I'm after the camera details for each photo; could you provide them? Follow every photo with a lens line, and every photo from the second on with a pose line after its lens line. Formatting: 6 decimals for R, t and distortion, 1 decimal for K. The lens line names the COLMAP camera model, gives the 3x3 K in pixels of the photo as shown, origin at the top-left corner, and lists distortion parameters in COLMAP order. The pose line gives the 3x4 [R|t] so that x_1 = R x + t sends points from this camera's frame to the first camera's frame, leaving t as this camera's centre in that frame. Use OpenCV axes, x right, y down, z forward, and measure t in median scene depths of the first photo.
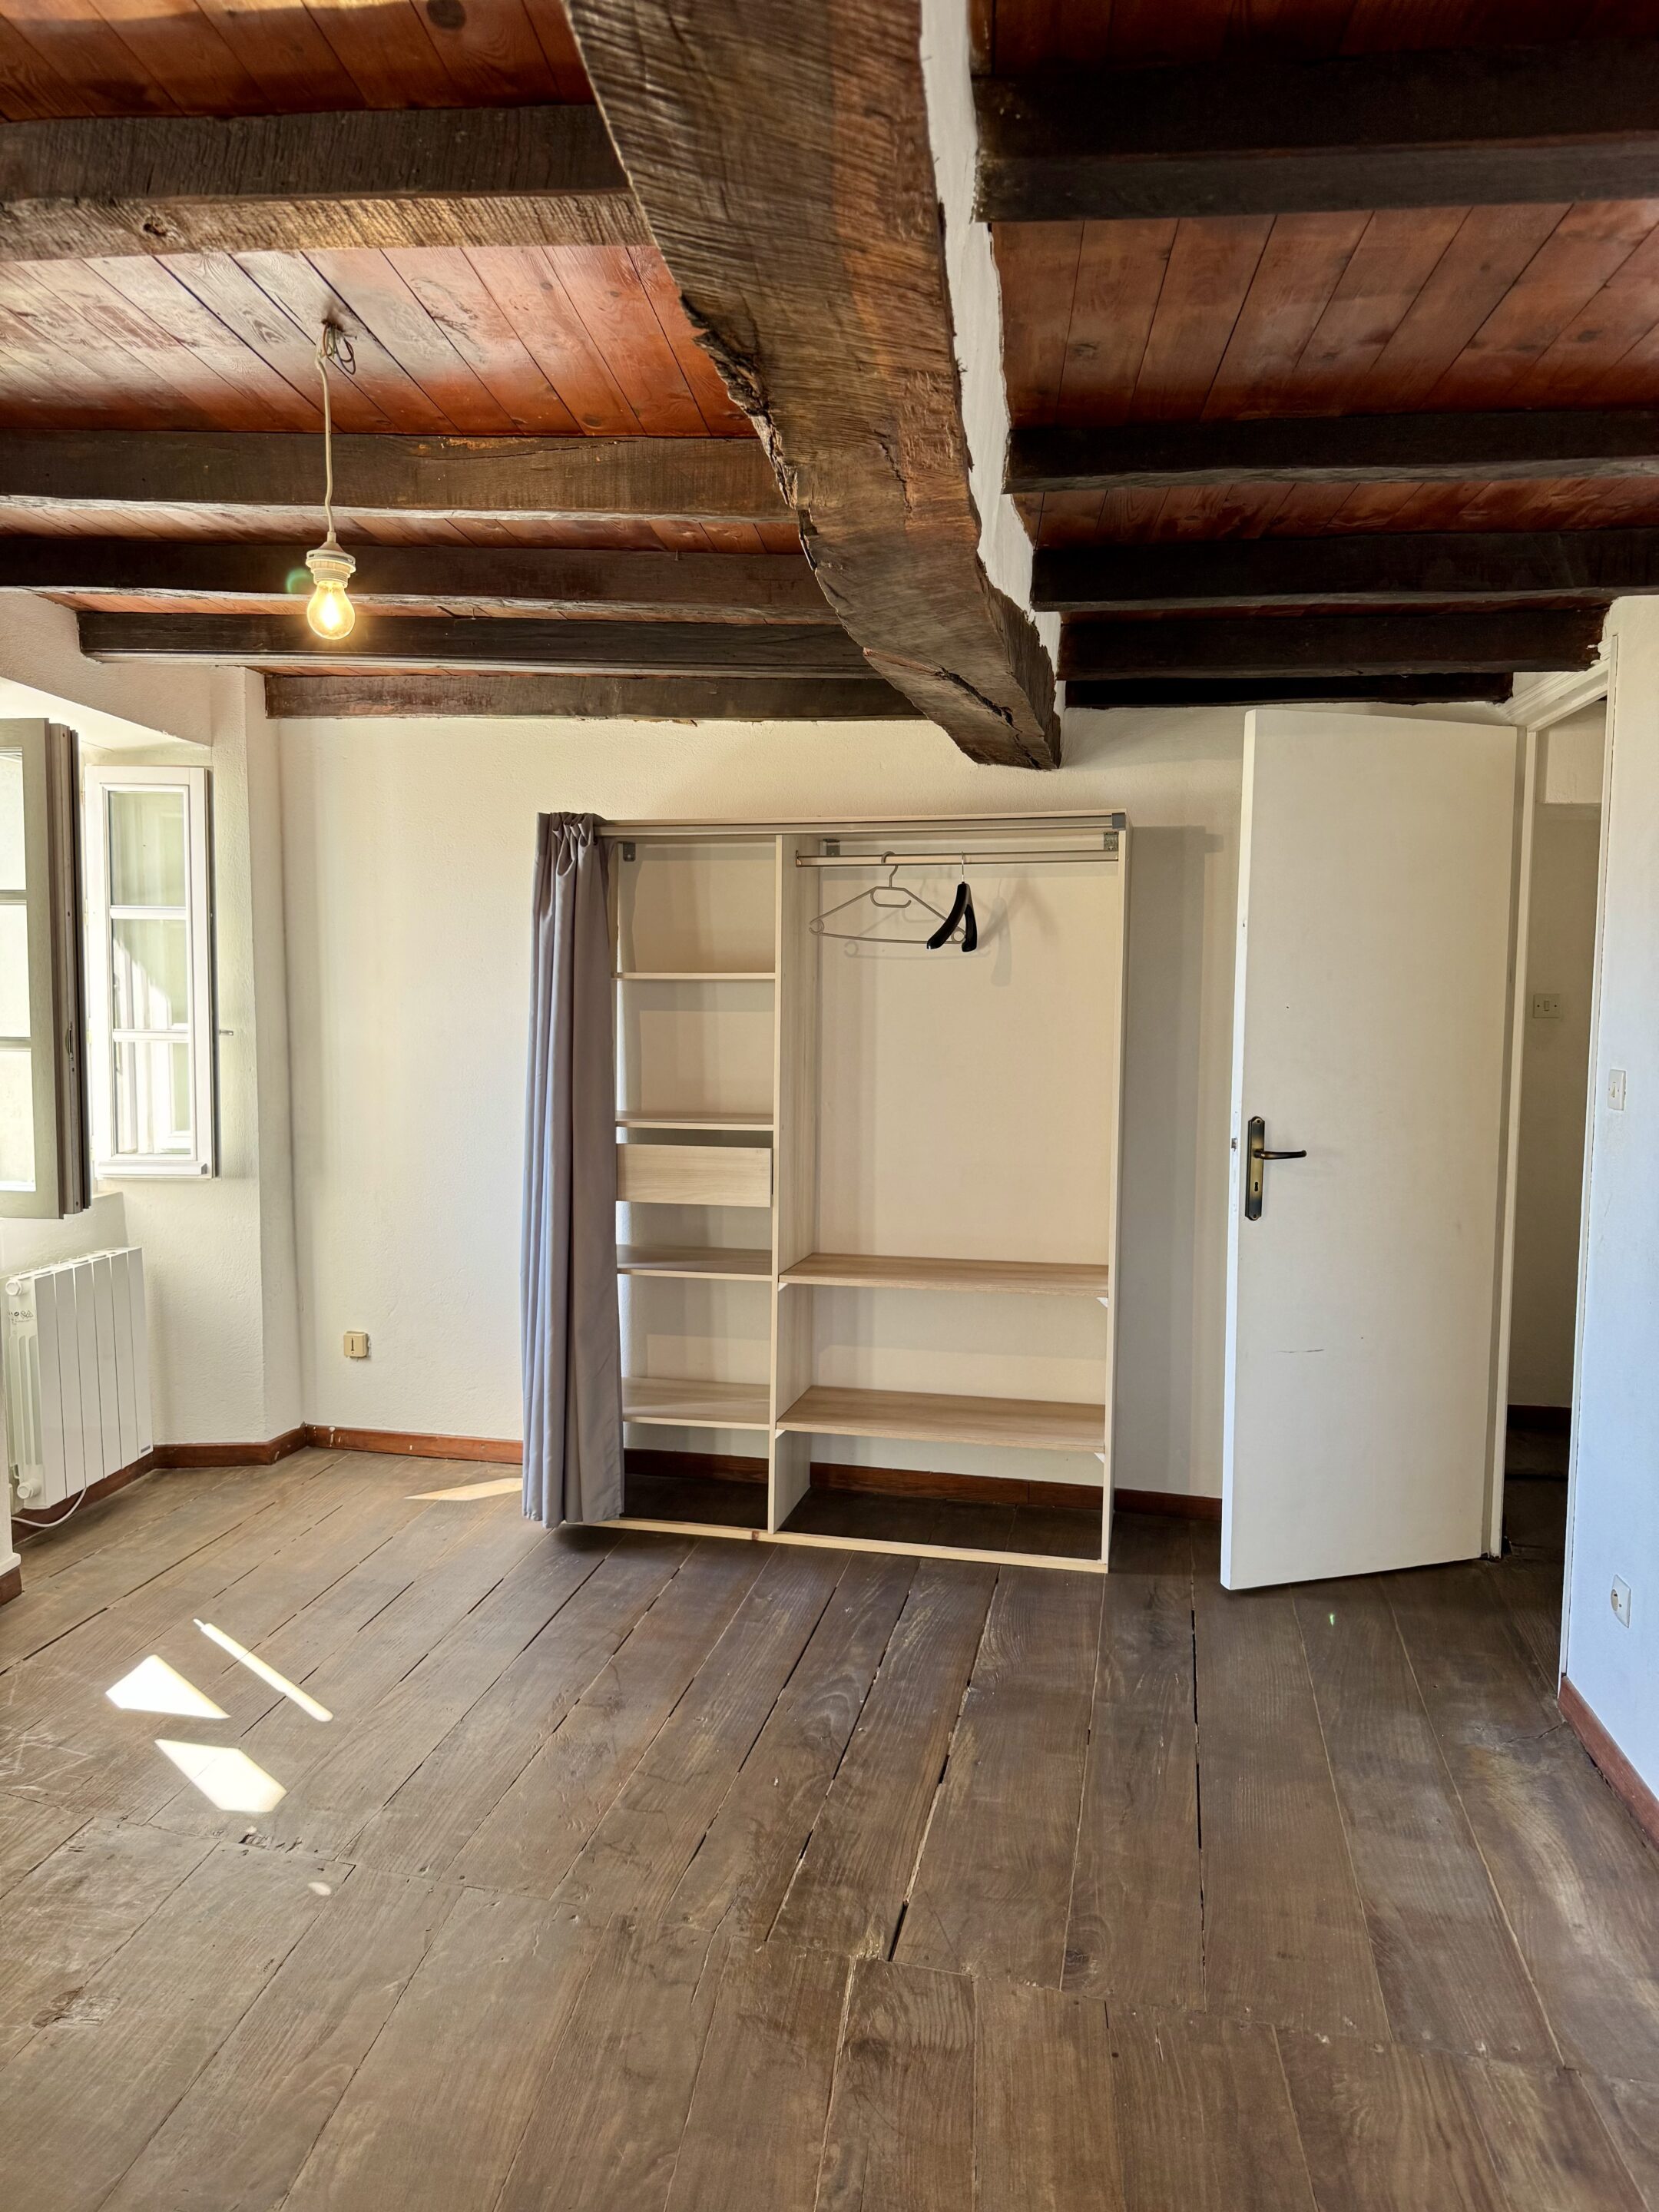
lens RADIAL K [[1572.9, 0, 839.5], [0, 1572.9, 1107.5], [0, 0, 1]] dist [0.043890, -0.039359]
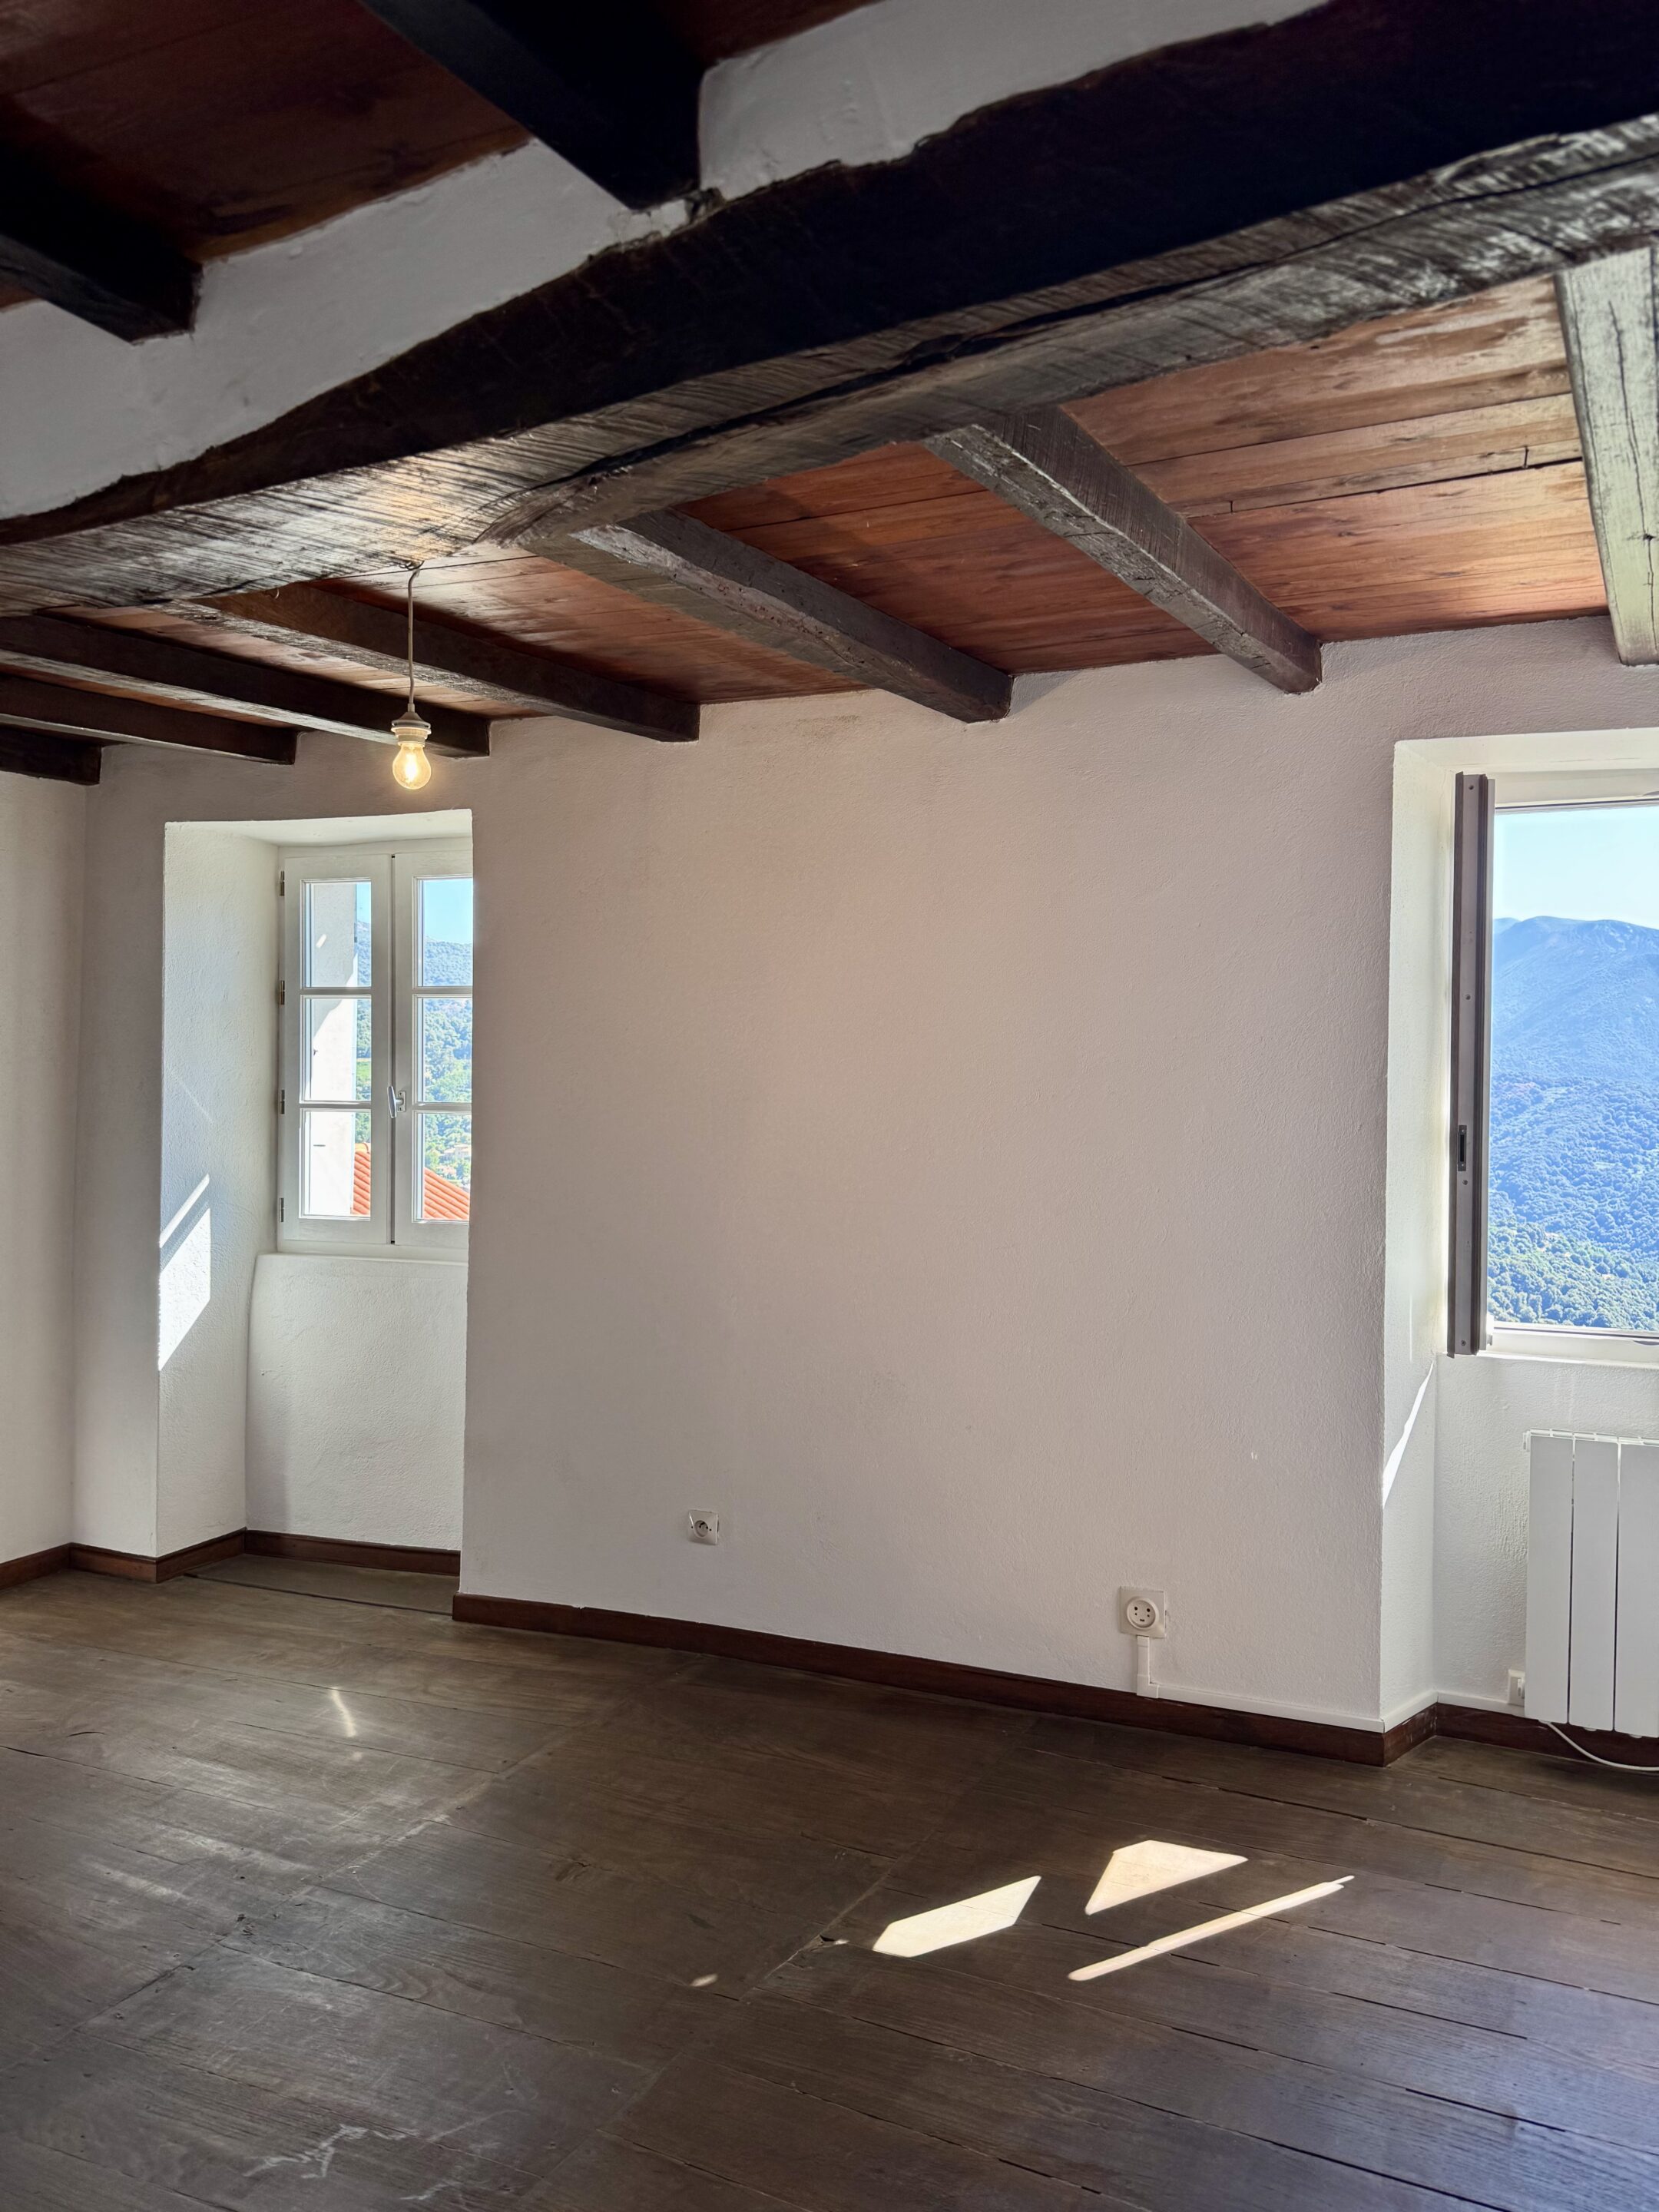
lens RADIAL K [[1572.9, 0, 839.5], [0, 1572.9, 1107.5], [0, 0, 1]] dist [0.043890, -0.039359]
pose [[-0.276295, 0.002916, -0.961068, 0.435963], [-0.084683, 0.996032, 0.027367, -0.062742], [0.957335, 0.088947, -0.274952, 0.951893]]
